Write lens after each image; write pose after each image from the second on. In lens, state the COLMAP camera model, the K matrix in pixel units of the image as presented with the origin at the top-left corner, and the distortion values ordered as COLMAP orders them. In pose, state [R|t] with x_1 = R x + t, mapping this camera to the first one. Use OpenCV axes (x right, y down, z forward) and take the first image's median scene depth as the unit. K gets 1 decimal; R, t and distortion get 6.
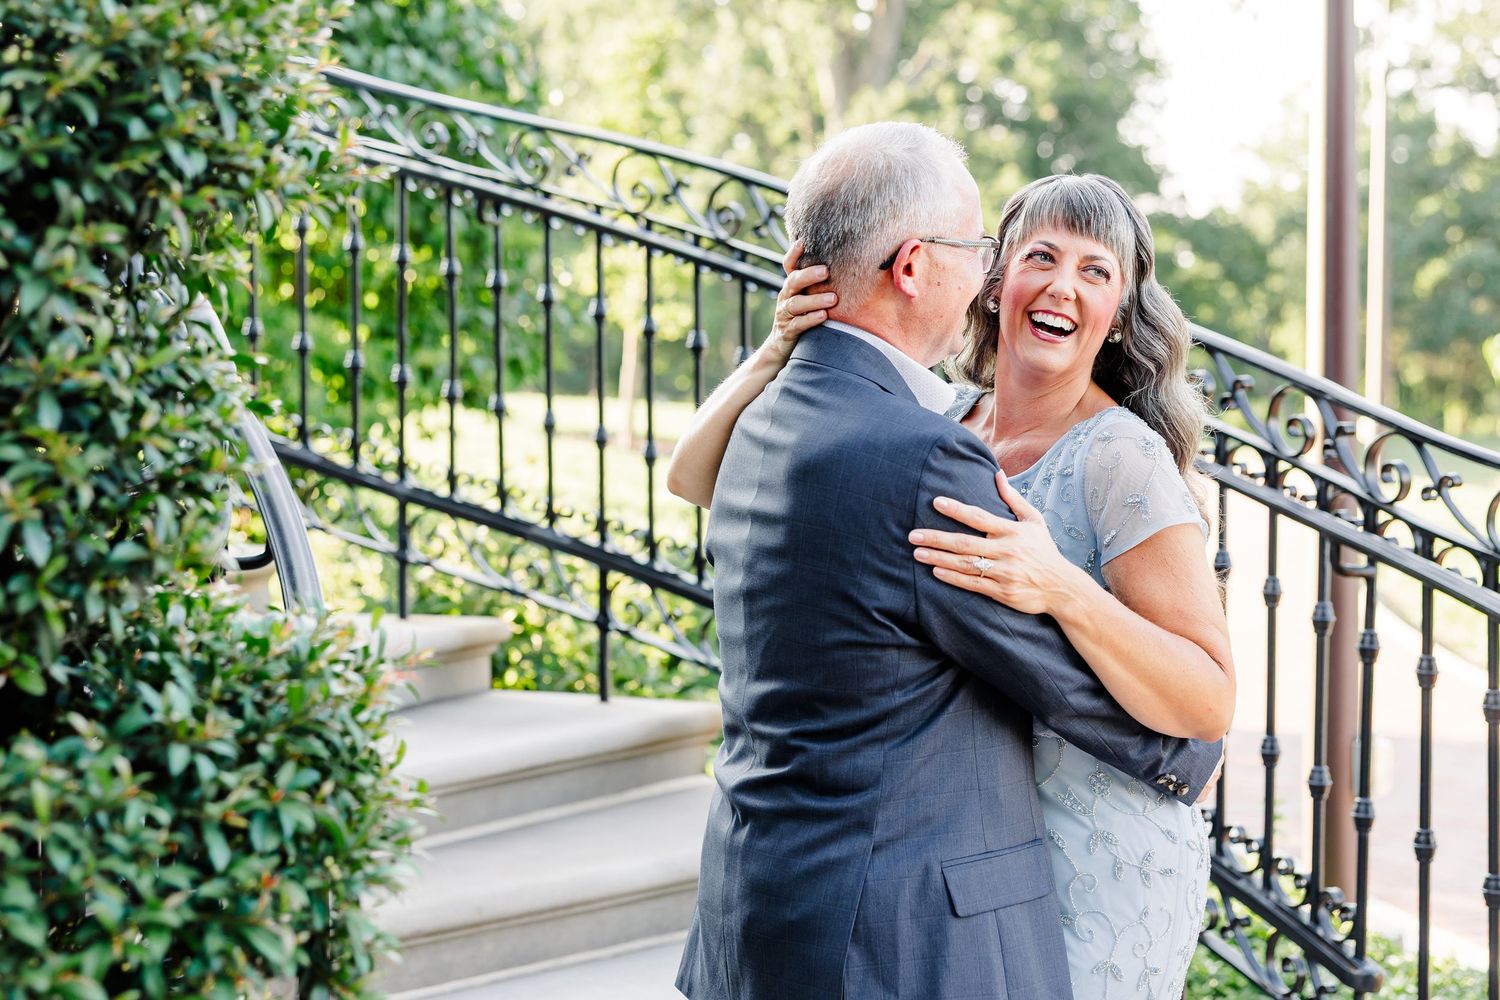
lens RADIAL K [[2333.1, 0, 751.0], [0, 2333.1, 470.2], [0, 0, 1]] dist [0.052440, 0.079283]
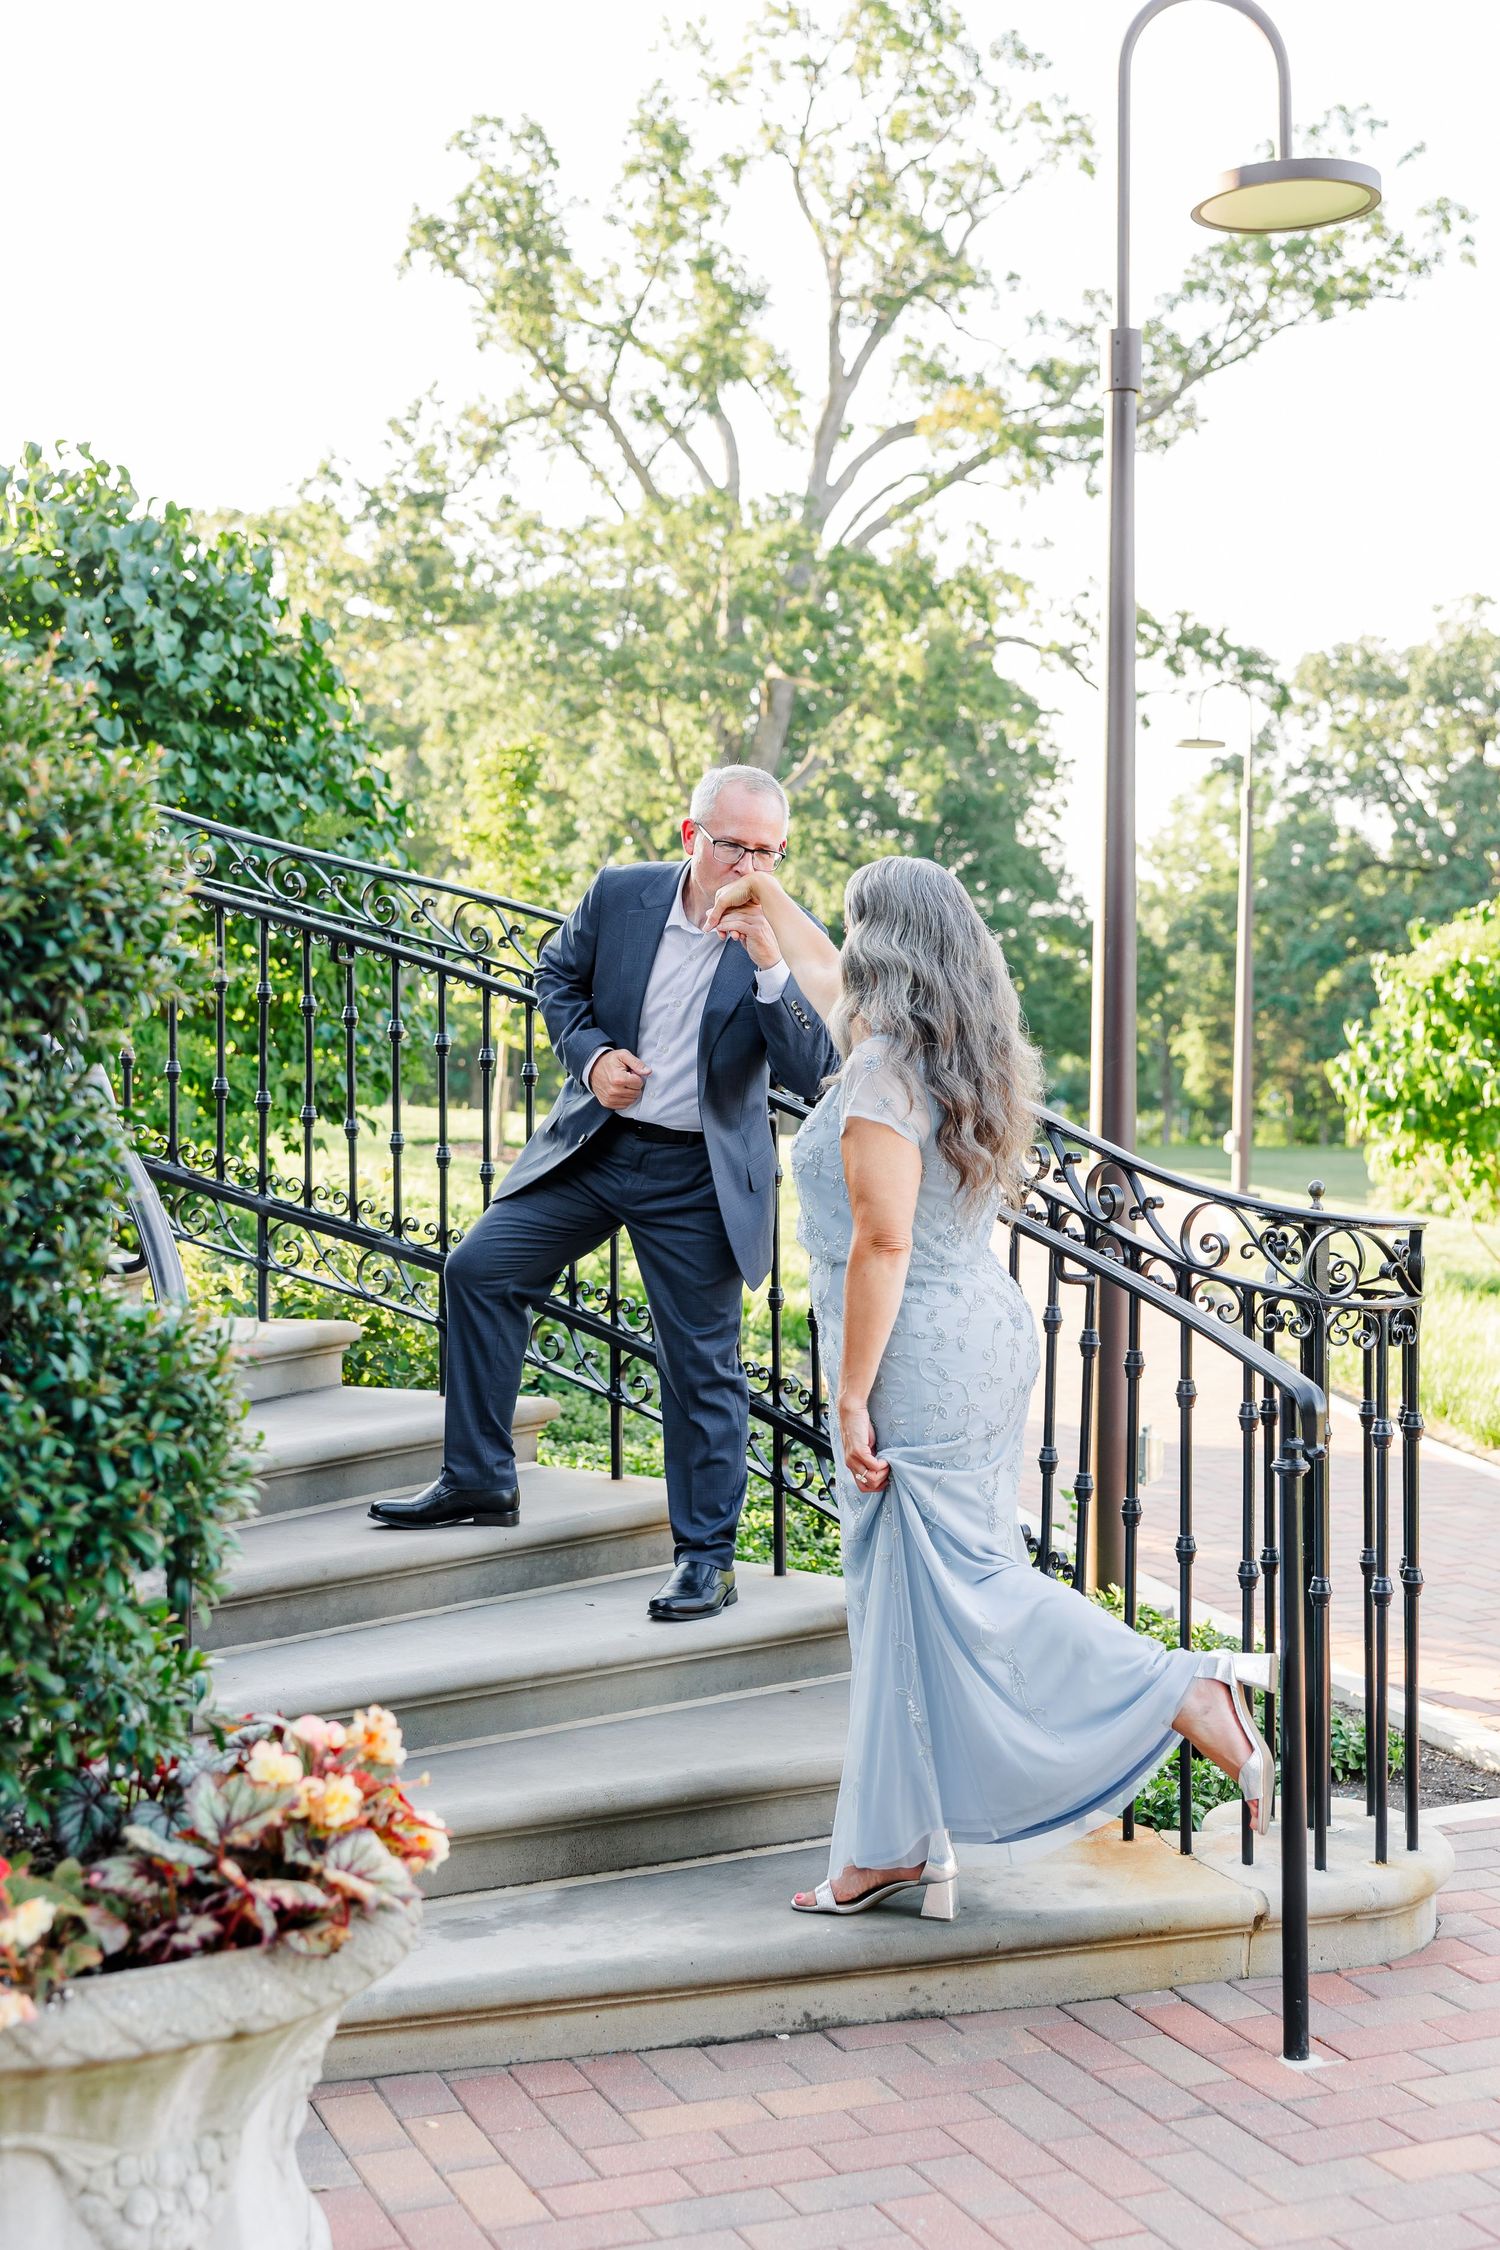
lens RADIAL K [[2578.4, 0, 743.1], [0, 2578.4, 1169.9], [0, 0, 1]] dist [0.057830, 0.026226]
pose [[0.999606, 0.004820, 0.027655, 0.097780], [-0.004793, 0.999988, -0.001054, -0.015988], [-0.027660, 0.000921, 0.999617, -0.506560]]
